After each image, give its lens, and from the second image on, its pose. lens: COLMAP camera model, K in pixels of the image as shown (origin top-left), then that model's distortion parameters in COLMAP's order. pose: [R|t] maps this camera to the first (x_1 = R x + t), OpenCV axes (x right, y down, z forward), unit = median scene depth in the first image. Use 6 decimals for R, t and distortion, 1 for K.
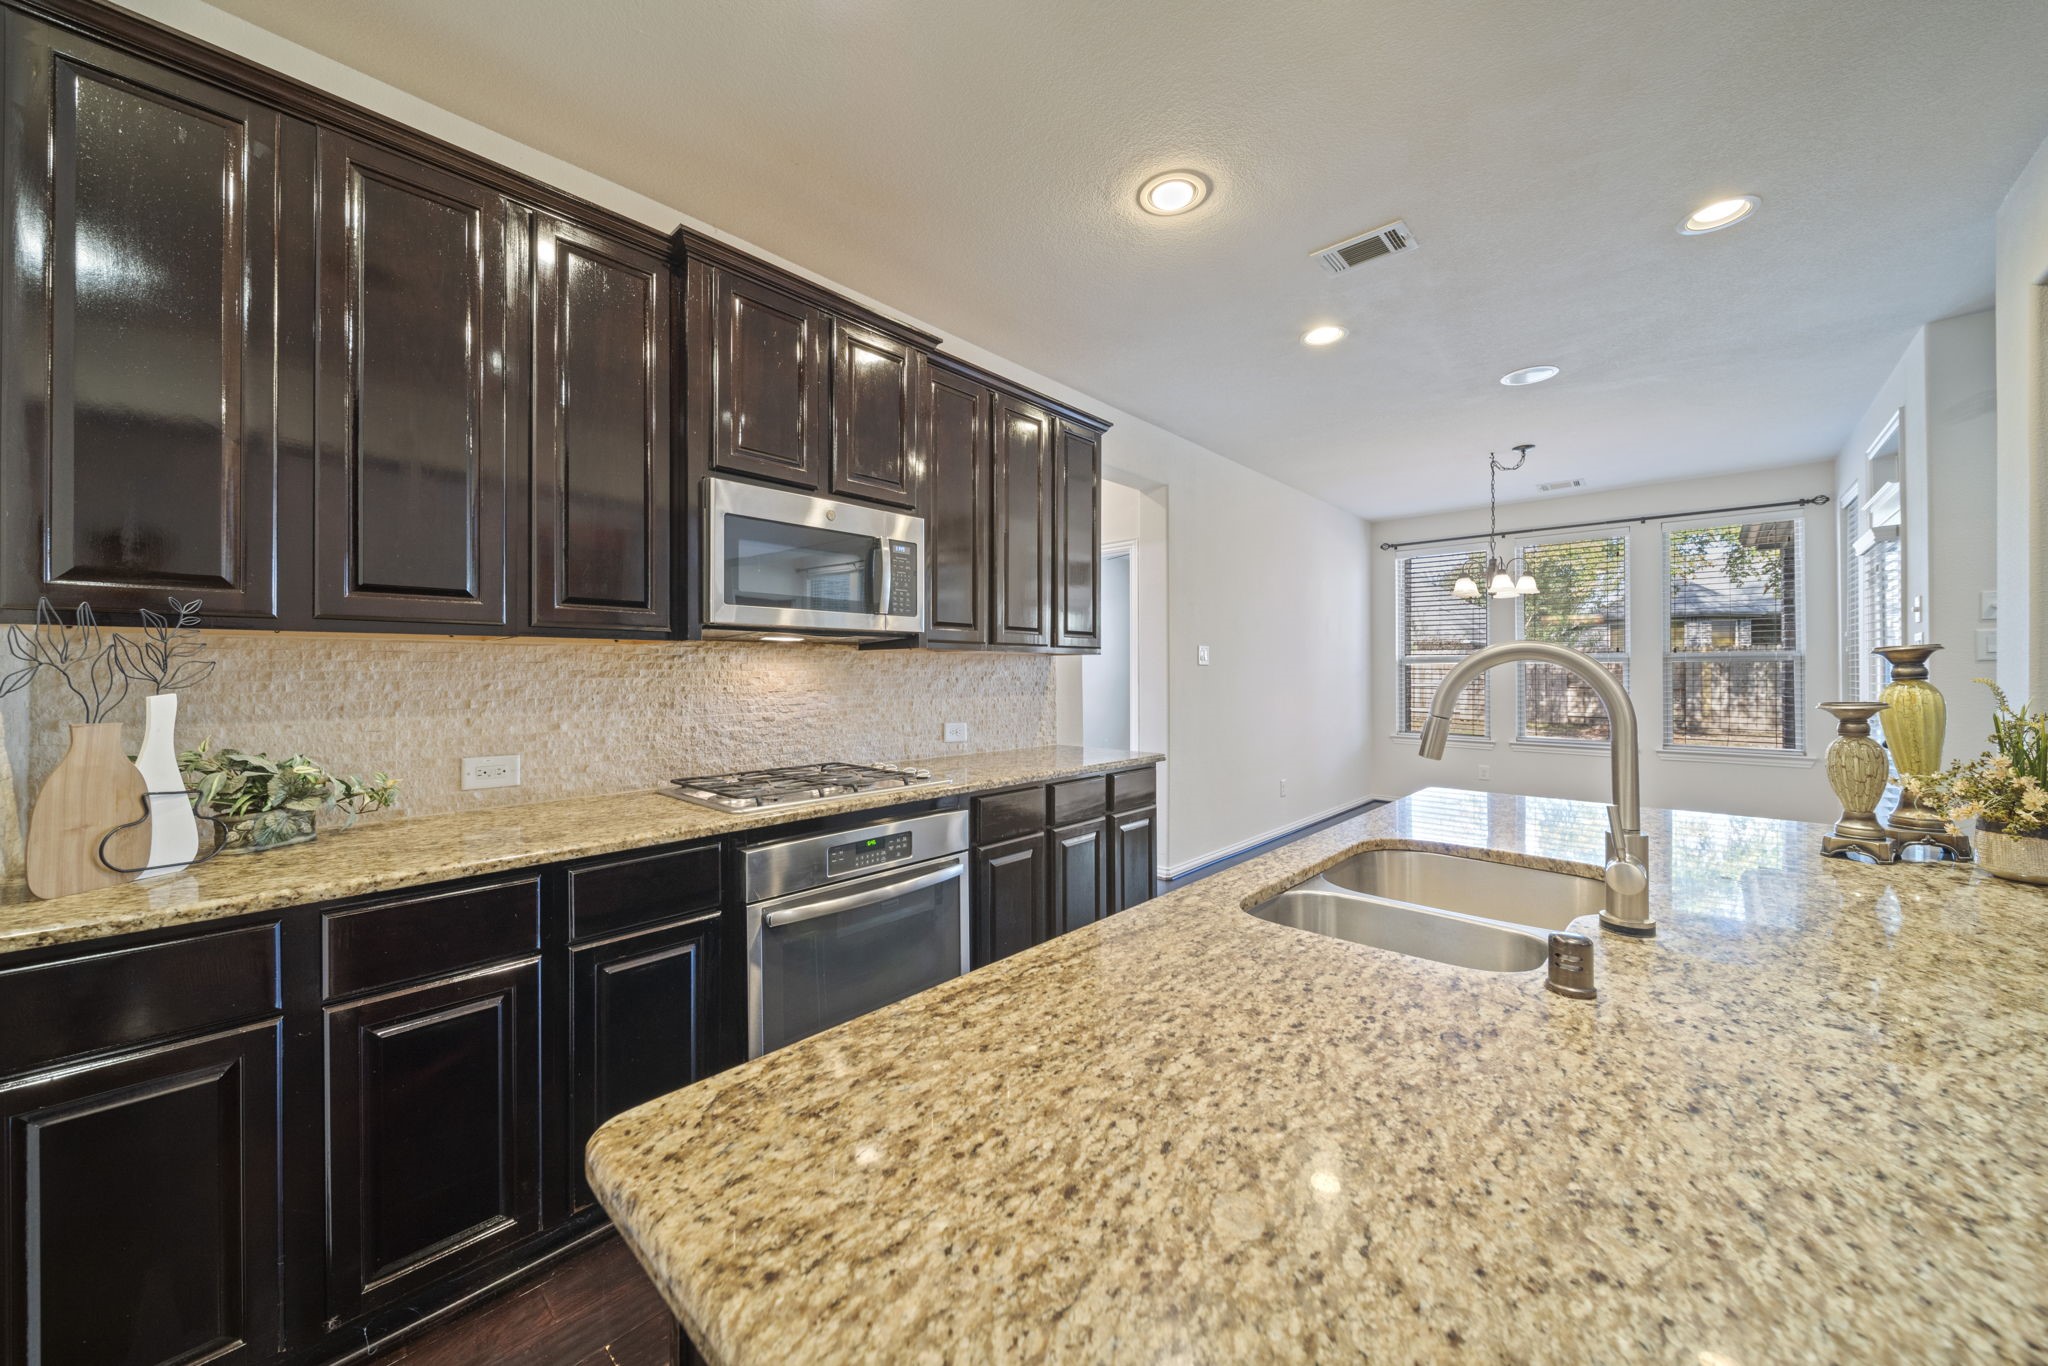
lens RADIAL K [[730.9, 0, 1024.0], [0, 730.9, 683.0], [0, 0, 1]] dist [-0.000647, -0.000080]
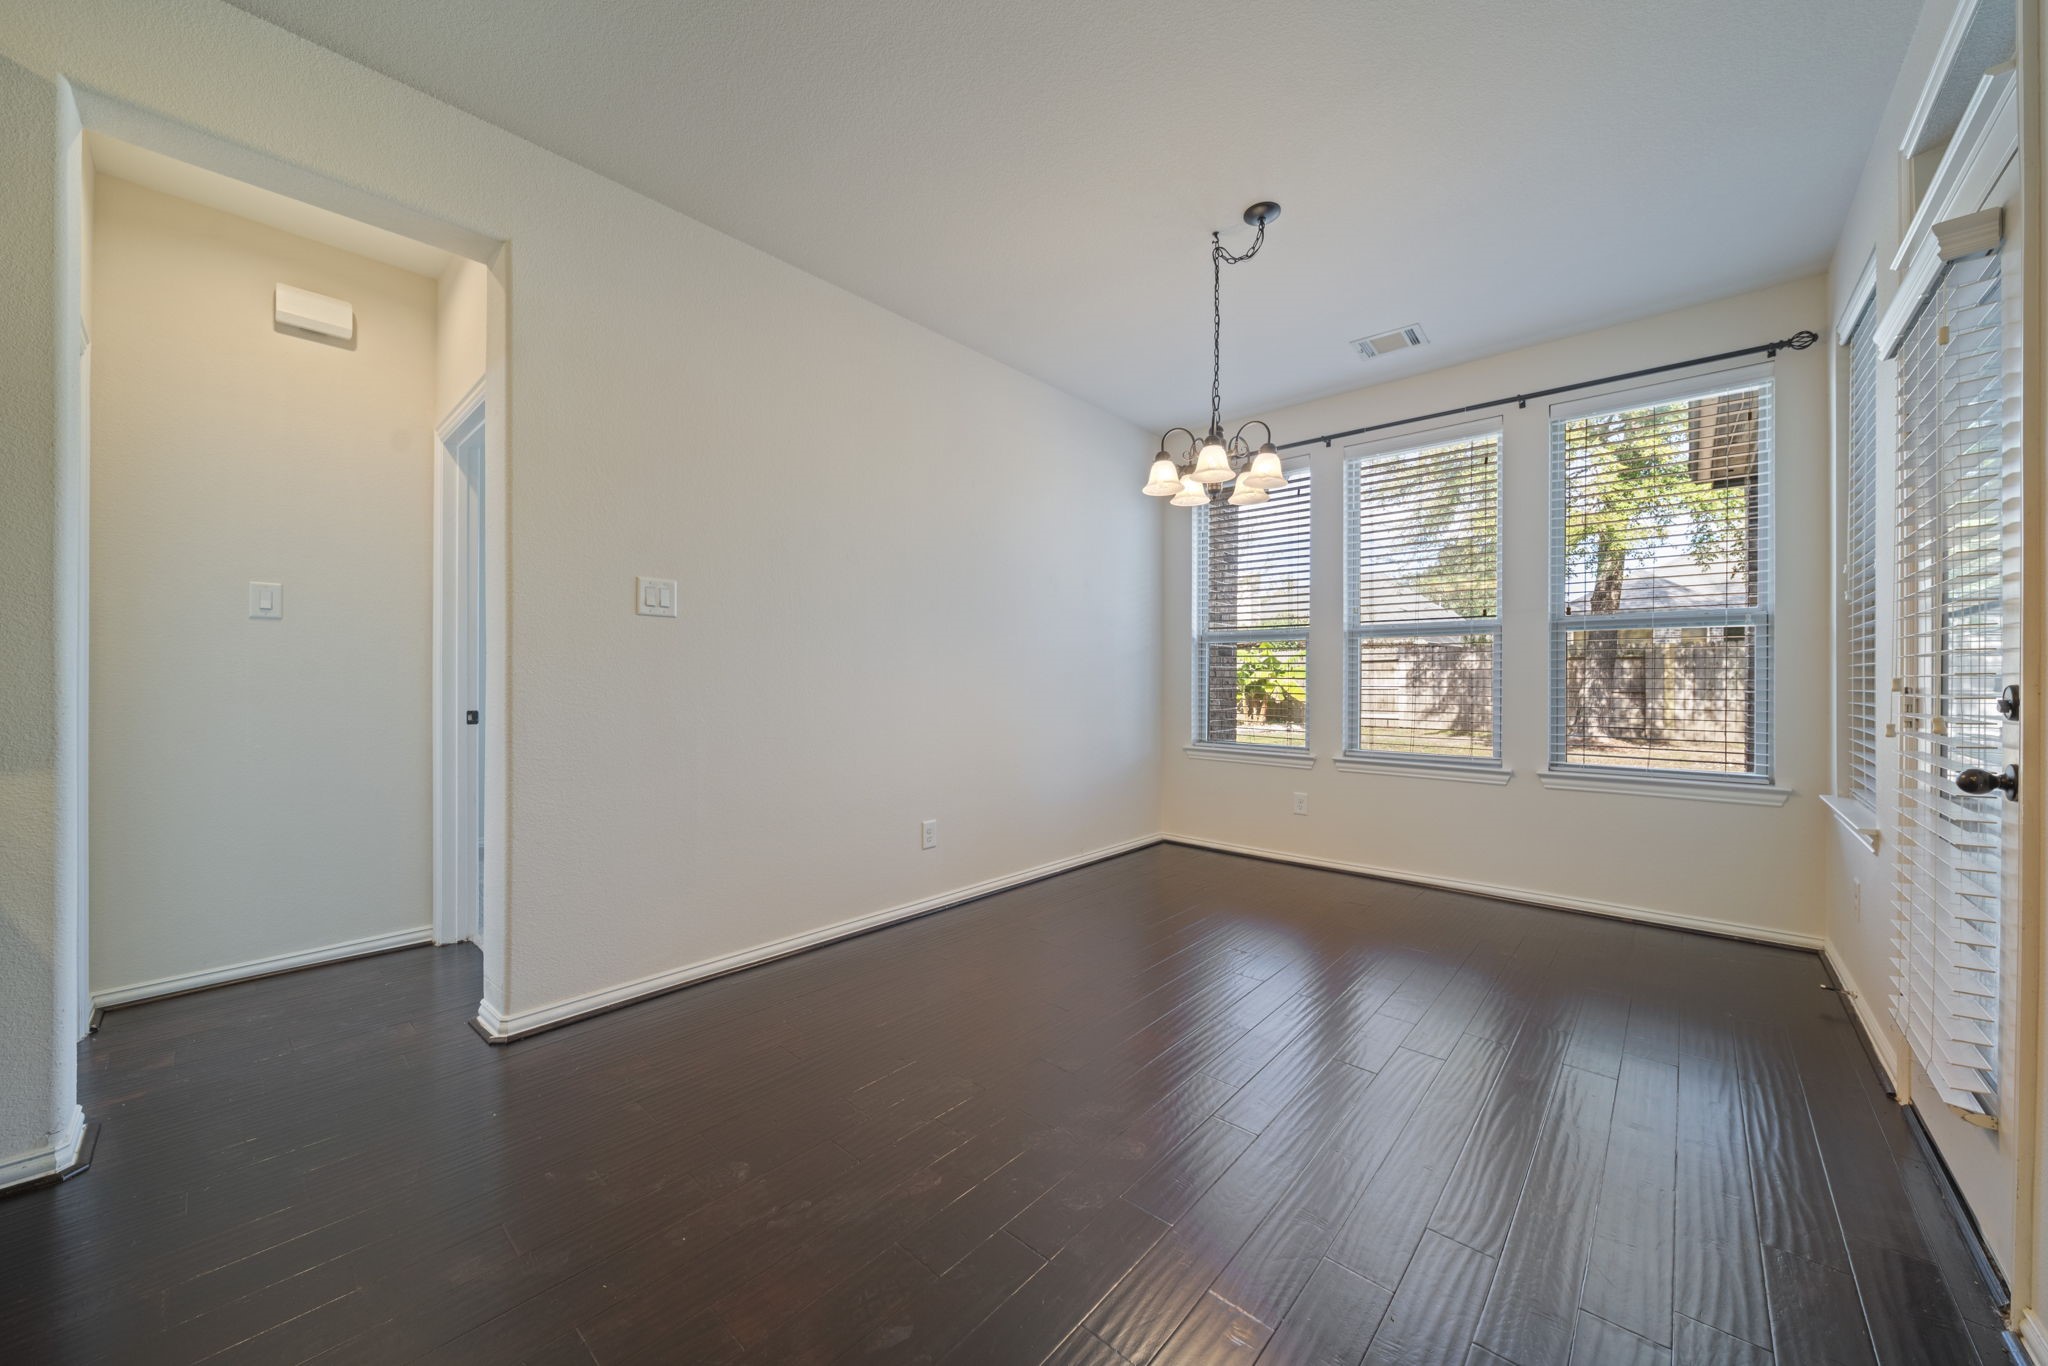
lens RADIAL K [[734.6, 0, 1028.4], [0, 734.6, 678.3], [0, 0, 1]] dist [-0.001431, -0.000306]
pose [[0.999801, 0.004856, 0.019373, 0.535713], [-0.004532, 0.999850, -0.016735, 0.031036], [-0.019451, 0.016644, 0.999672, 0.499366]]
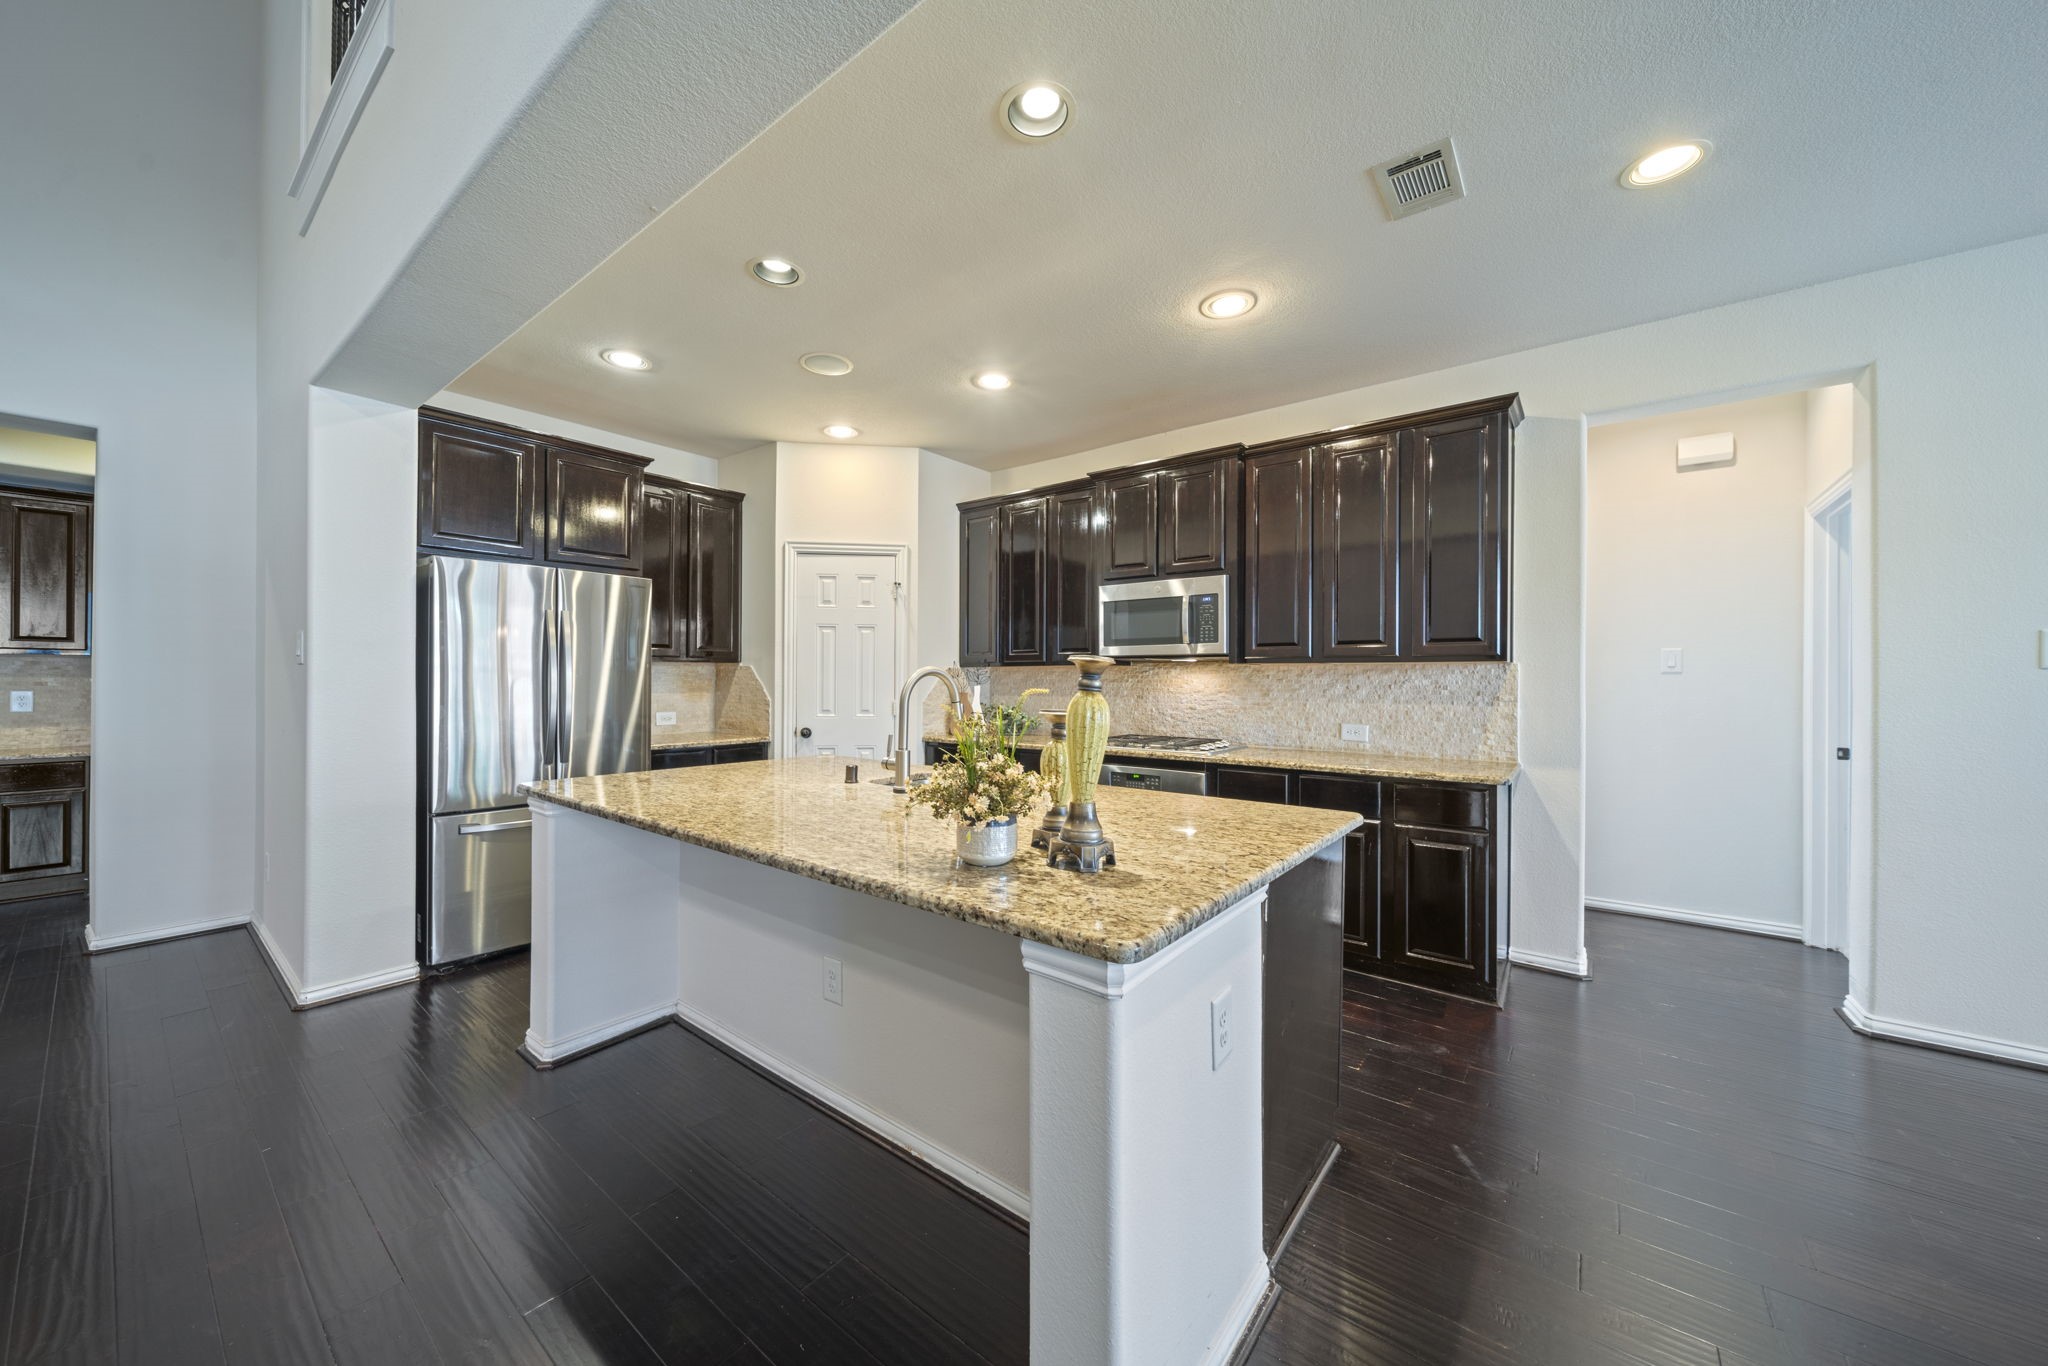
lens RADIAL K [[722.6, 0, 1020.7], [0, 722.6, 683.8], [0, 0, 1]] dist [0.000833, -0.002373]
pose [[0.079249, 0.005796, -0.996838, 0.714892], [-0.016930, 0.999847, 0.004468, -0.004012], [0.996711, 0.016523, 0.079335, 0.273798]]
